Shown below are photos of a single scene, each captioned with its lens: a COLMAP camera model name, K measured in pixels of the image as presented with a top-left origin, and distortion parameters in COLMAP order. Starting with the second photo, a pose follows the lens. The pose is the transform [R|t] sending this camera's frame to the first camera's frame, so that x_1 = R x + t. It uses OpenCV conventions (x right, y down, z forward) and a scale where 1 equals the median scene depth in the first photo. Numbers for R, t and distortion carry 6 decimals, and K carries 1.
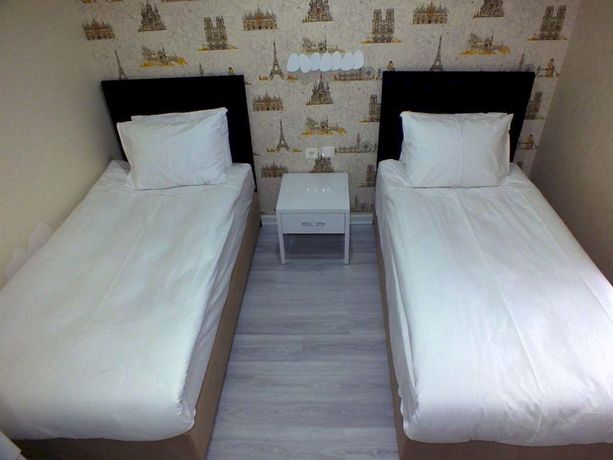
lens RADIAL K [[412.7, 0, 314.5], [0, 412.7, 230.1], [0, 0, 1]] dist [-0.043133, -0.000274]
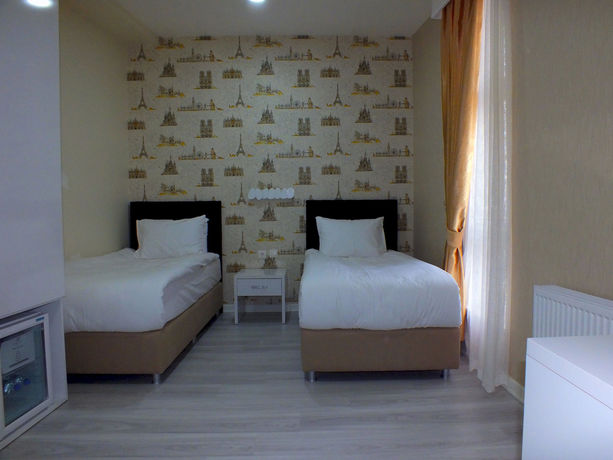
lens RADIAL K [[402.2, 0, 306.5], [0, 402.2, 230.0], [0, 0, 1]] dist [0.001542, -0.000104]
pose [[0.999000, 0.015670, 0.041880, 0.100124], [0.010450, 0.828832, -0.559401, 0.610522], [-0.043477, 0.559279, 0.827839, -0.275121]]
